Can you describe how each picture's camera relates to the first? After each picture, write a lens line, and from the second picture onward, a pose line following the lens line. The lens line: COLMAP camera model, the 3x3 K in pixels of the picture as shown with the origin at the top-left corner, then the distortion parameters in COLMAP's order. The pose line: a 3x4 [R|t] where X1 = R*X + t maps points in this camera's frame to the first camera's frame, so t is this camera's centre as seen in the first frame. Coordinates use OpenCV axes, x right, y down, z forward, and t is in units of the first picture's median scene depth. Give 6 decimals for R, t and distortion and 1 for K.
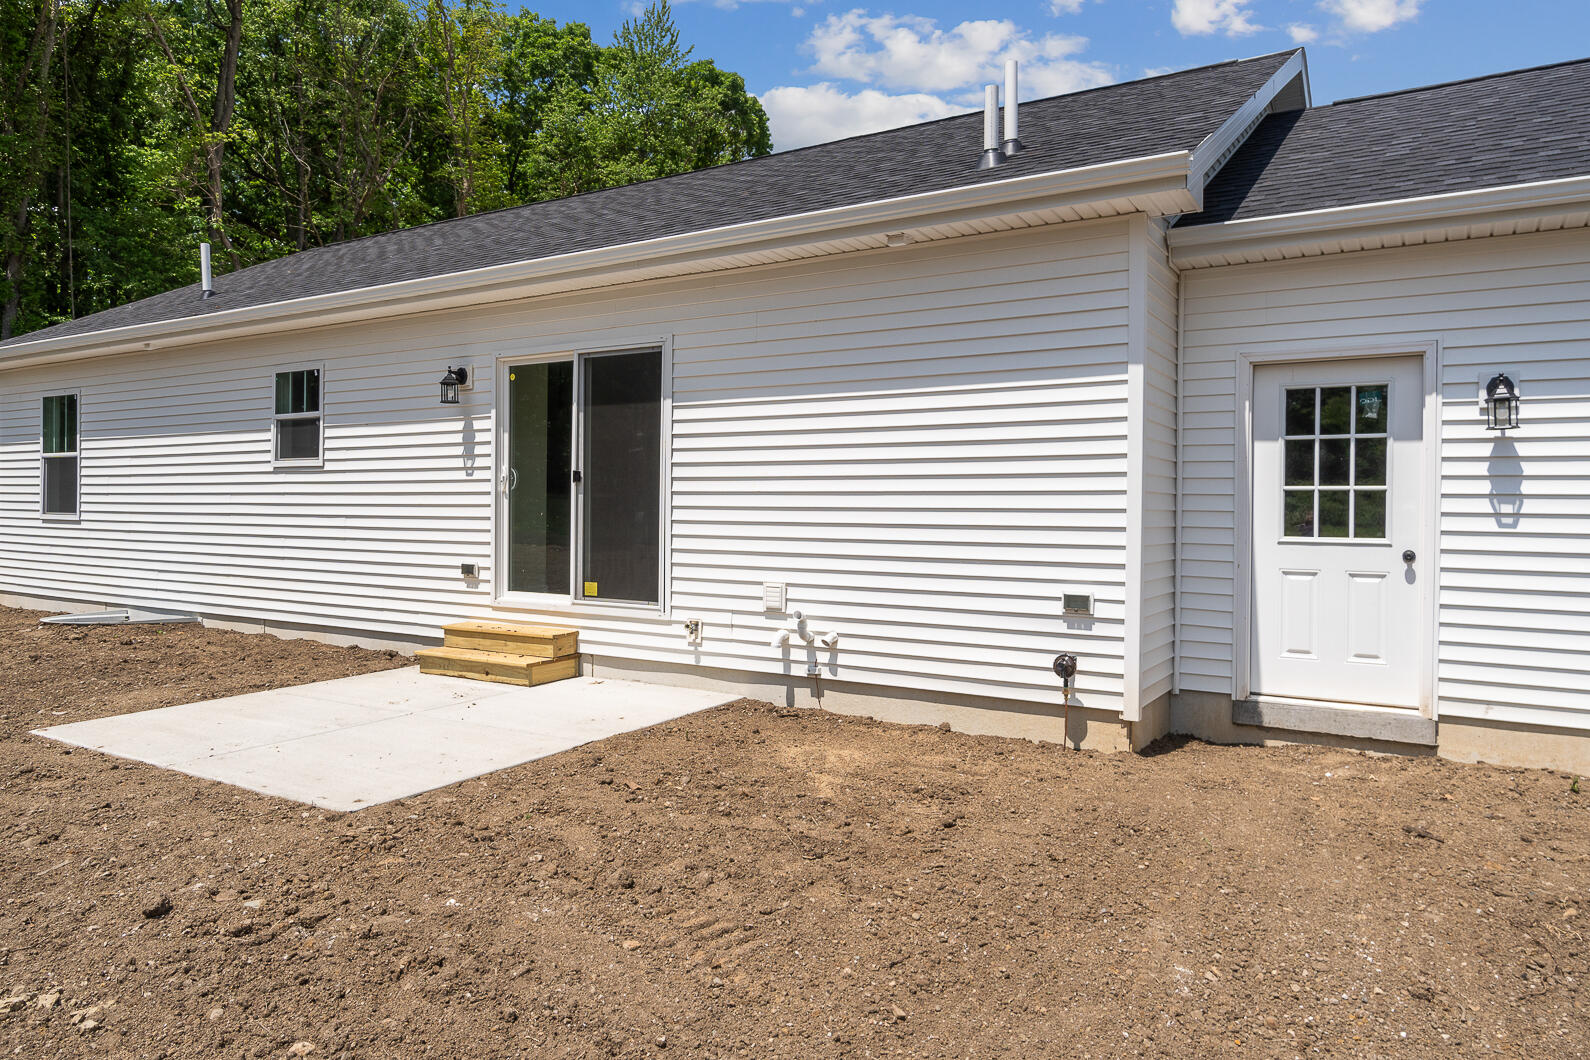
lens RADIAL K [[1039.6, 0, 793.2], [0, 1039.6, 525.3], [0, 0, 1]] dist [0.003059, 0.000356]
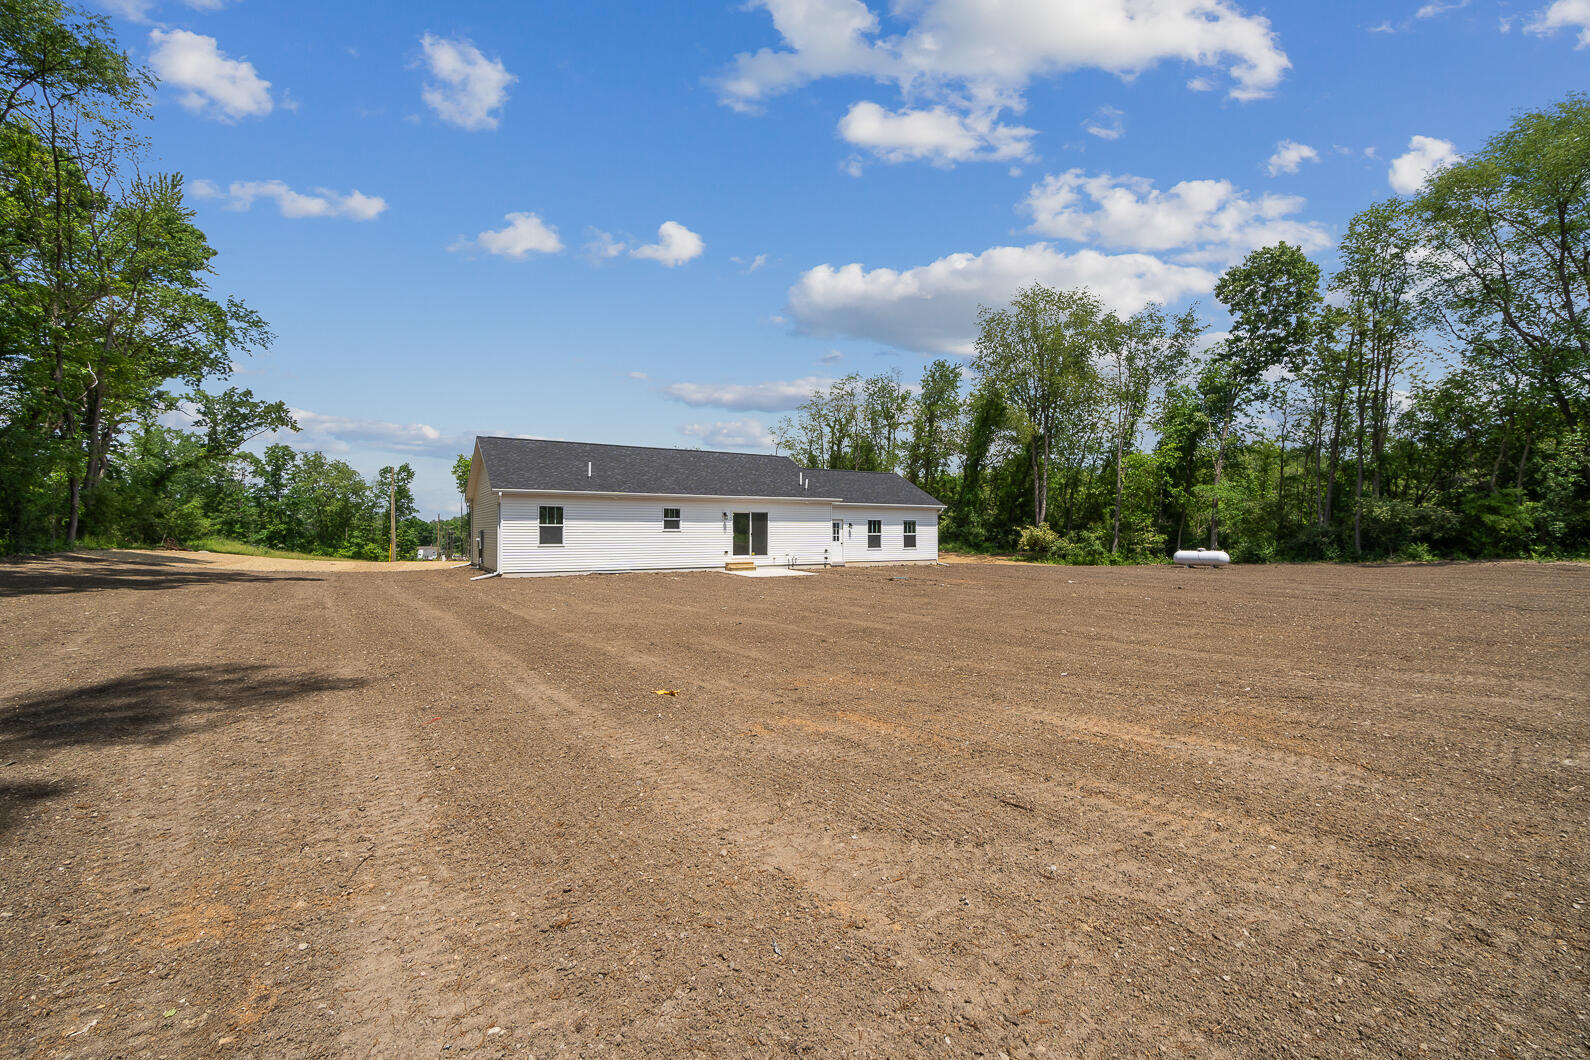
lens RADIAL K [[693.3, 0, 795.0], [0, 693.3, 530.0], [0, 0, 1]] dist [-0.003639, -0.000489]
pose [[0.458398, -0.008692, 0.888705, -3.603461], [0.016489, 0.999863, 0.001274, -0.072477], [-0.888594, 0.014070, 0.458478, -0.976785]]
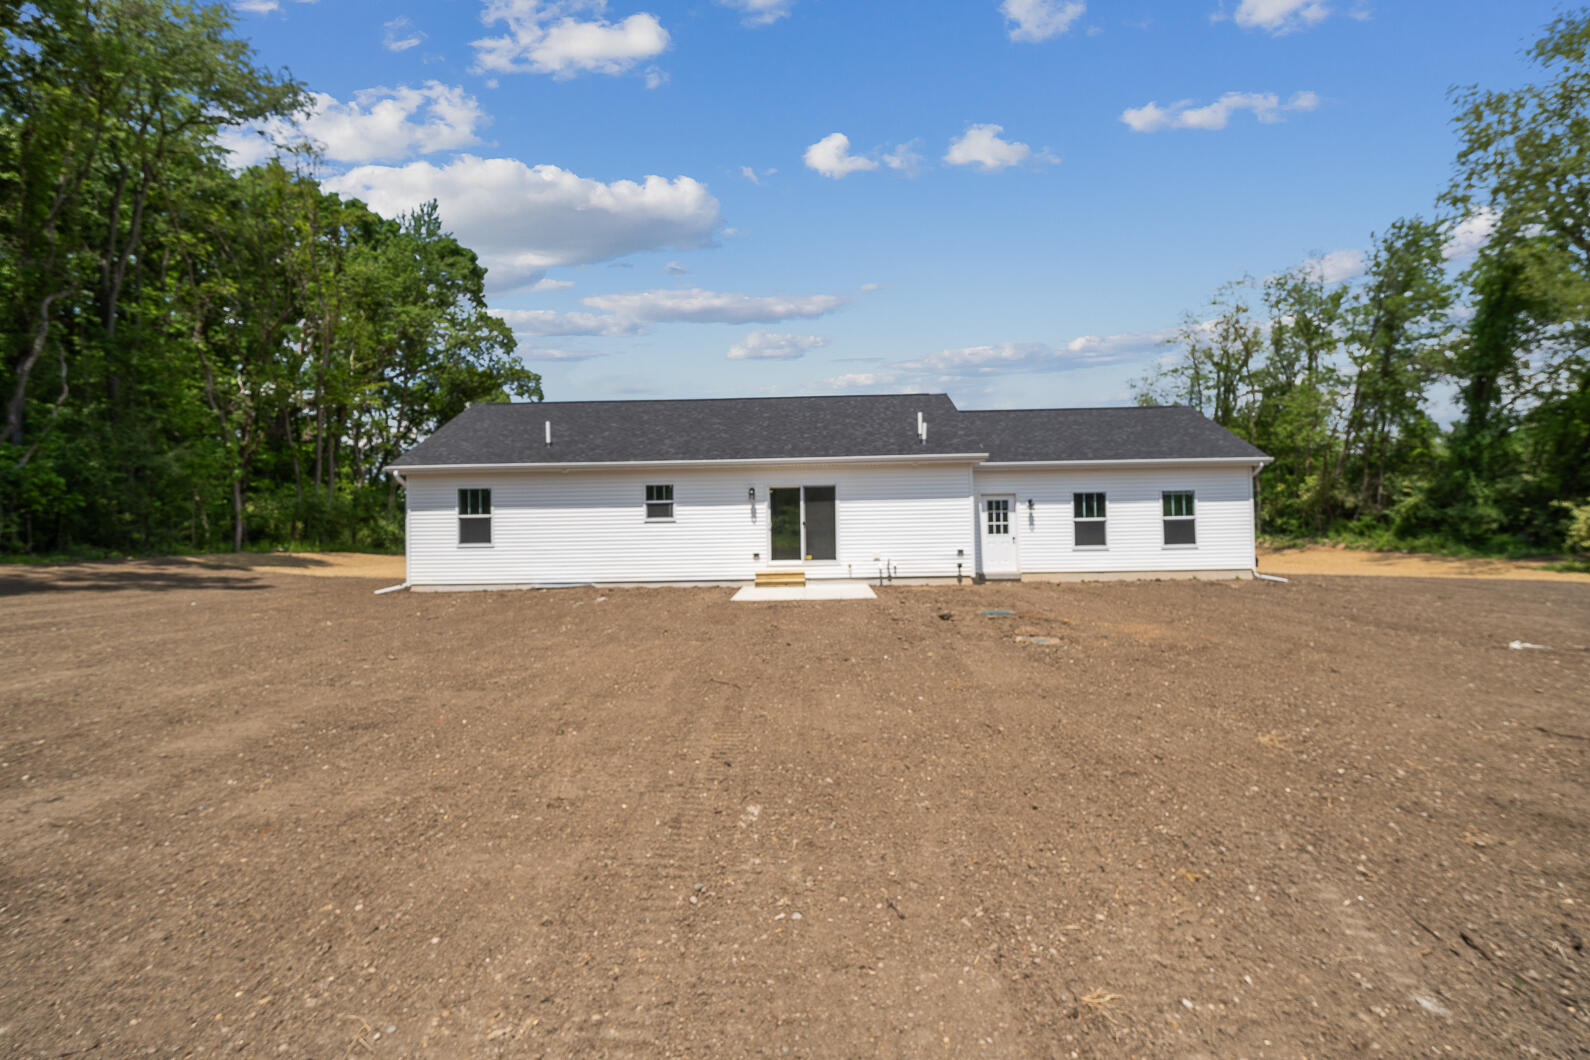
lens RADIAL K [[770.5, 0, 772.8], [0, 770.5, 526.9], [0, 0, 1]] dist [-0.001084, -0.000066]
pose [[0.865497, -0.021476, 0.500453, -1.570610], [0.034374, 0.999272, -0.016564, 0.000616], [-0.499732, 0.031539, 0.865605, -1.087405]]
